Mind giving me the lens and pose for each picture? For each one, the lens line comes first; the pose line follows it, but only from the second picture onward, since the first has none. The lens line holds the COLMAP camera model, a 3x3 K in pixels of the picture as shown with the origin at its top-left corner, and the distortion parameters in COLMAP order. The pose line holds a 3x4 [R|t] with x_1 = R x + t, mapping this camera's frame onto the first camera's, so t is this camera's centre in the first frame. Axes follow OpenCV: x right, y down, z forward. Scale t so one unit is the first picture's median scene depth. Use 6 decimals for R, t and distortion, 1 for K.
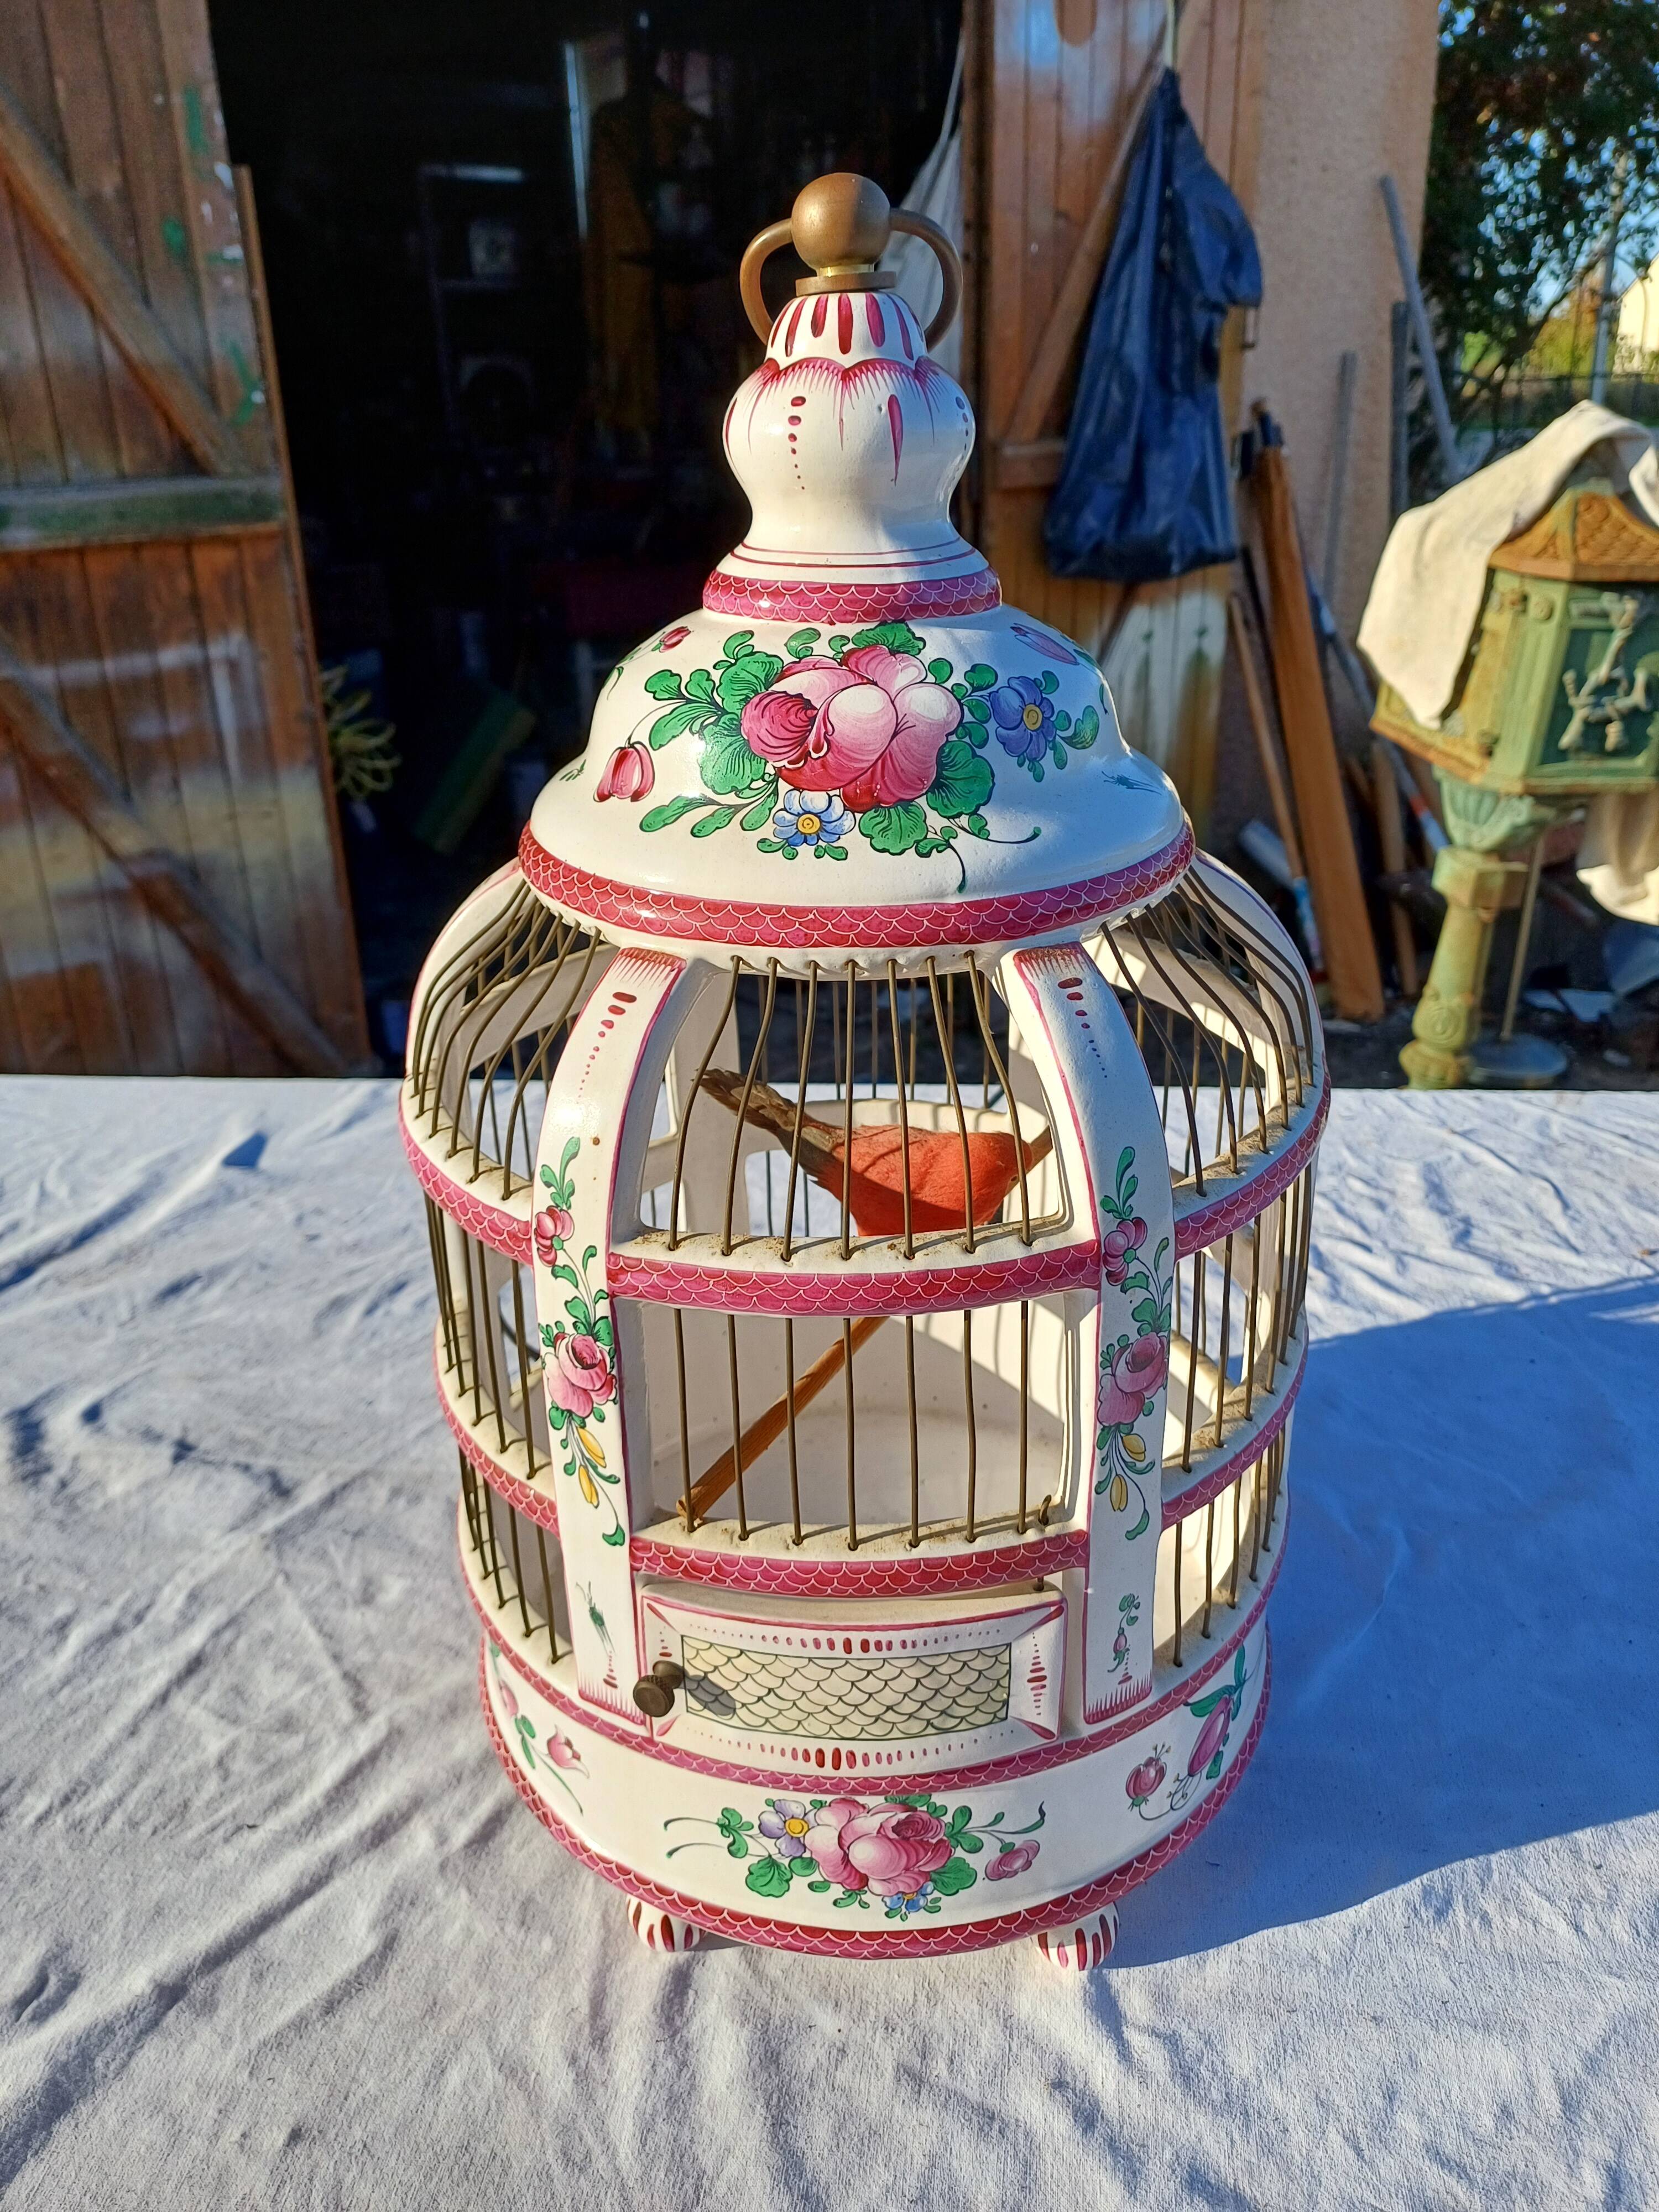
lens RADIAL K [[1718.1, 0, 841.9], [0, 1718.1, 1036.7], [0, 0, 1]] dist [0.069012, -0.118446]
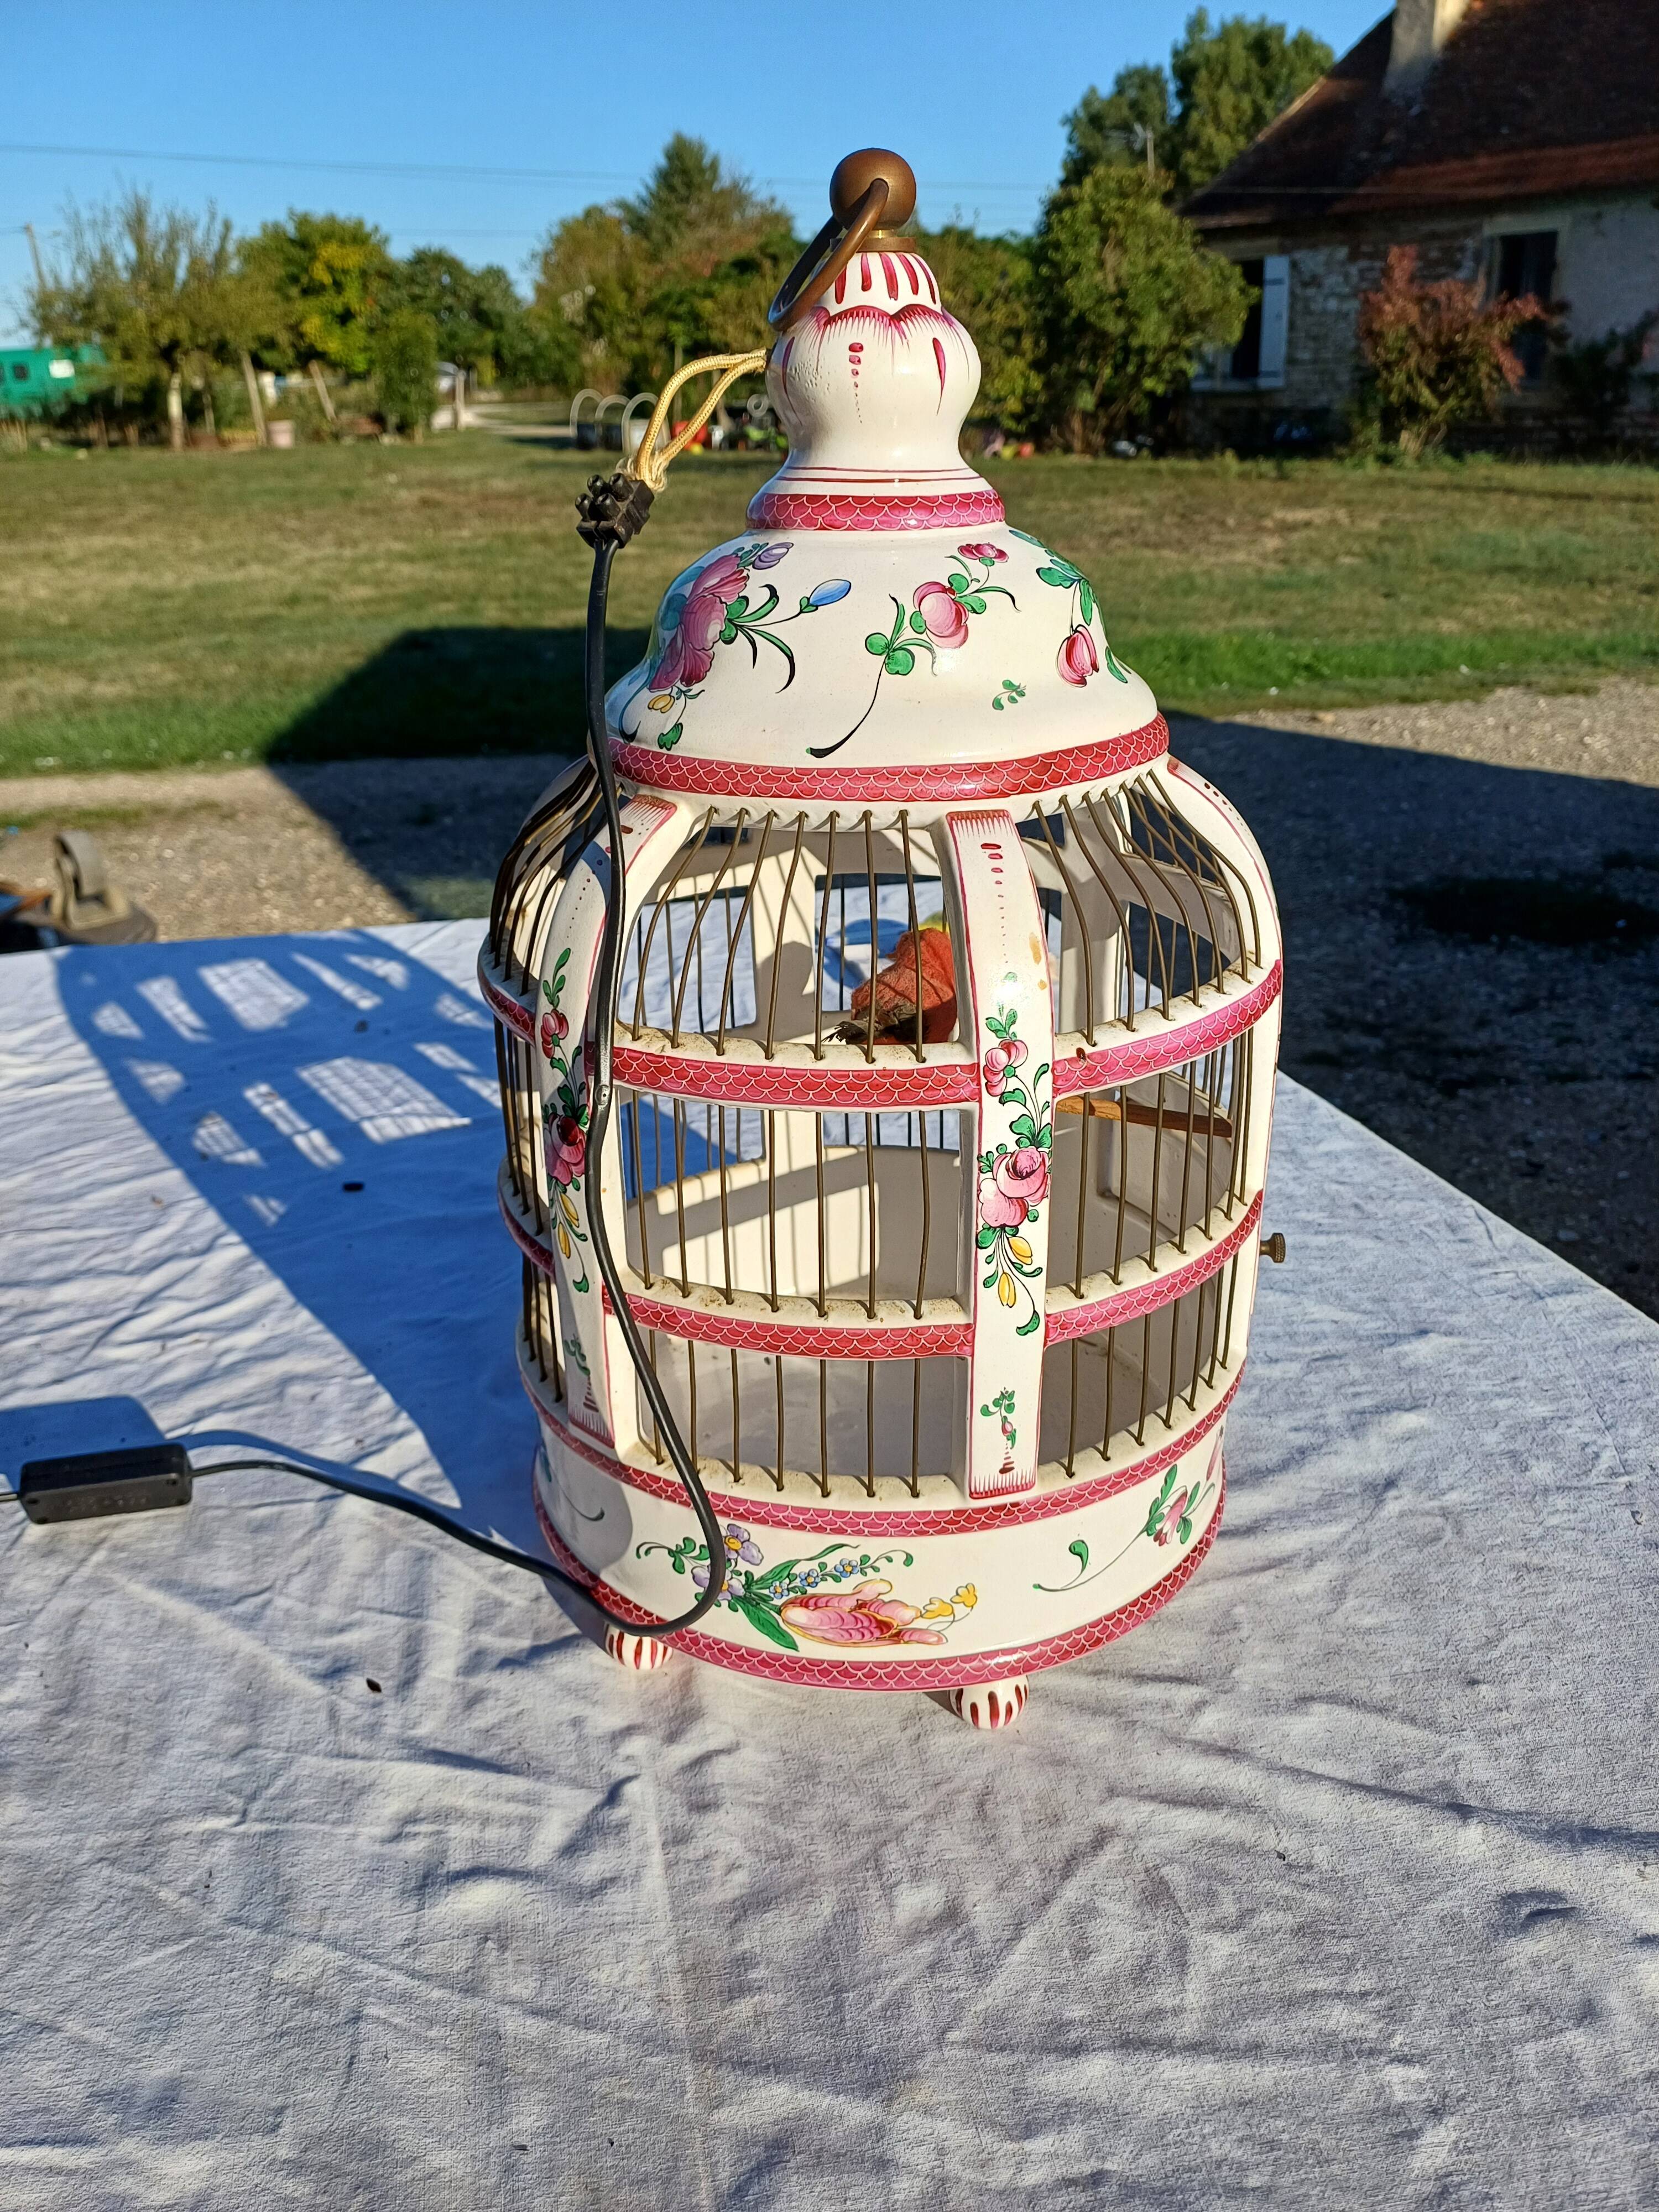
lens RADIAL K [[1659.1, 0, 809.3], [0, 1659.1, 1072.6], [0, 0, 1]] dist [0.092682, -0.131415]
pose [[-0.301298, -0.327917, 0.895372, -1.138524], [0.365039, 0.827806, 0.426009, -0.473842], [-0.880890, 0.455201, -0.129714, 1.375479]]
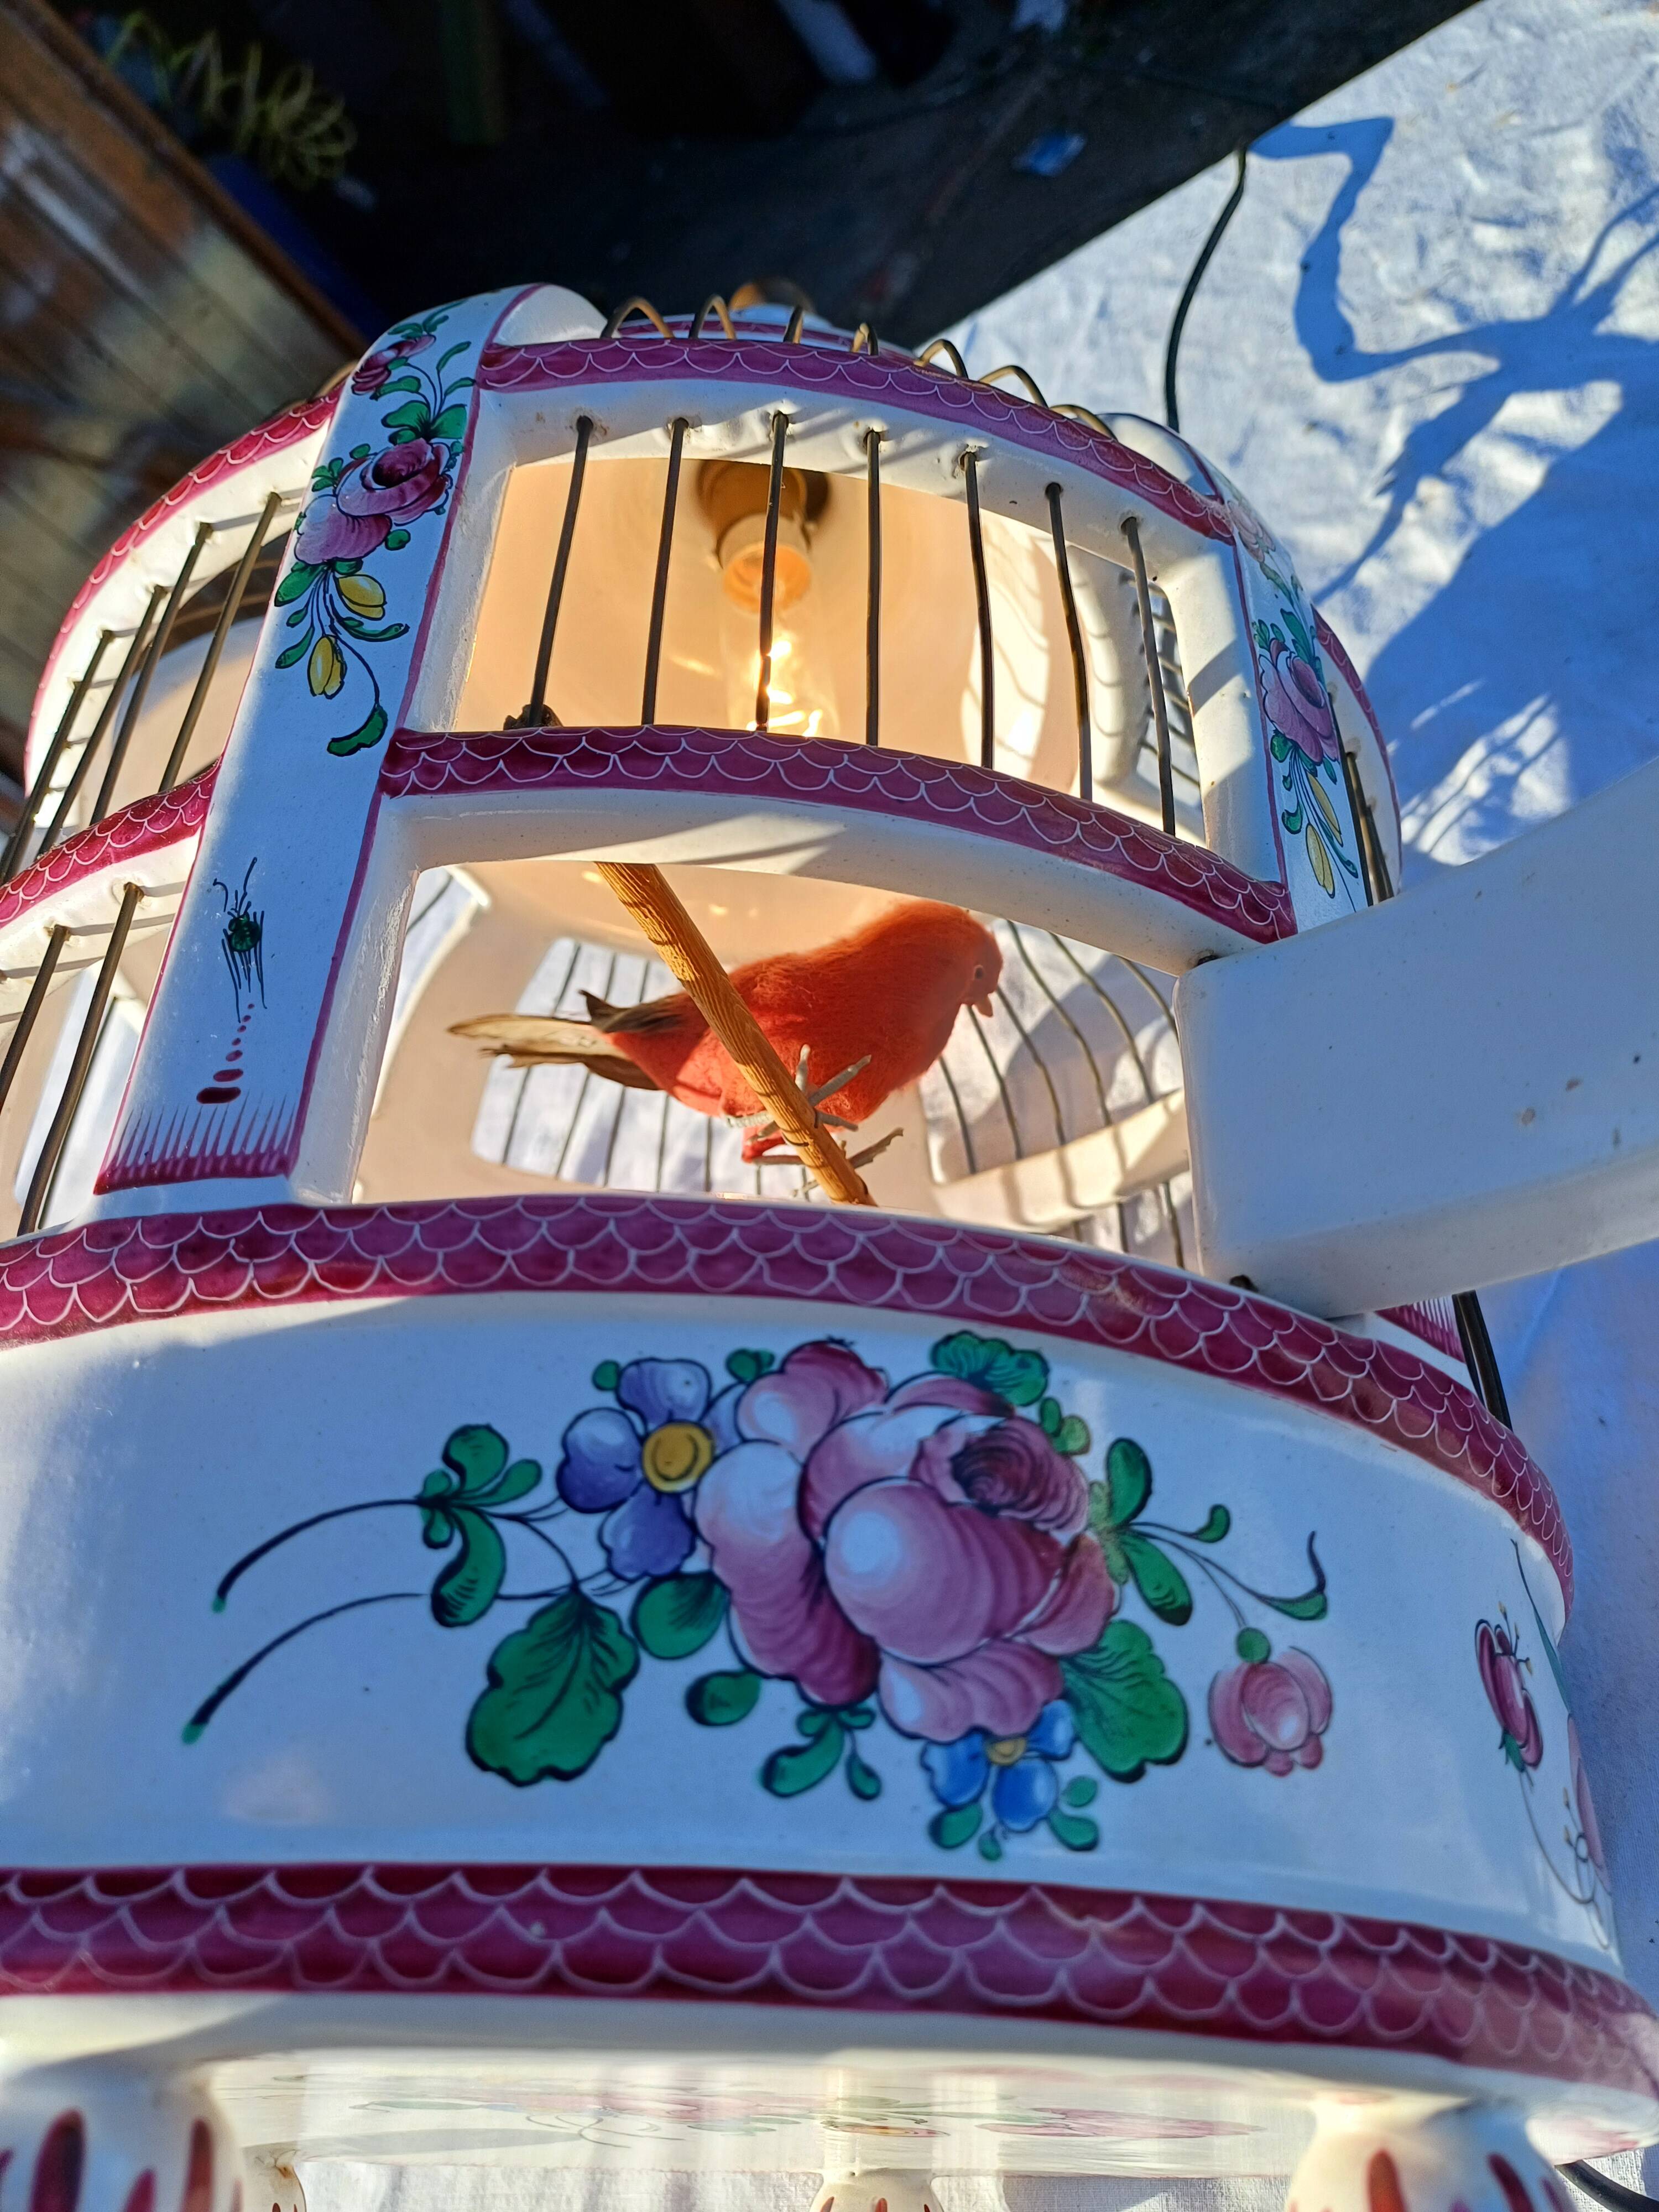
lens RADIAL K [[1718.1, 0, 841.9], [0, 1718.1, 1036.7], [0, 0, 1]] dist [0.069012, -0.118446]
pose [[0.963653, 0.188558, 0.189261, -0.074028], [0.061682, 0.532249, -0.844338, 0.696621], [-0.259940, 0.825322, 0.501273, 0.751412]]
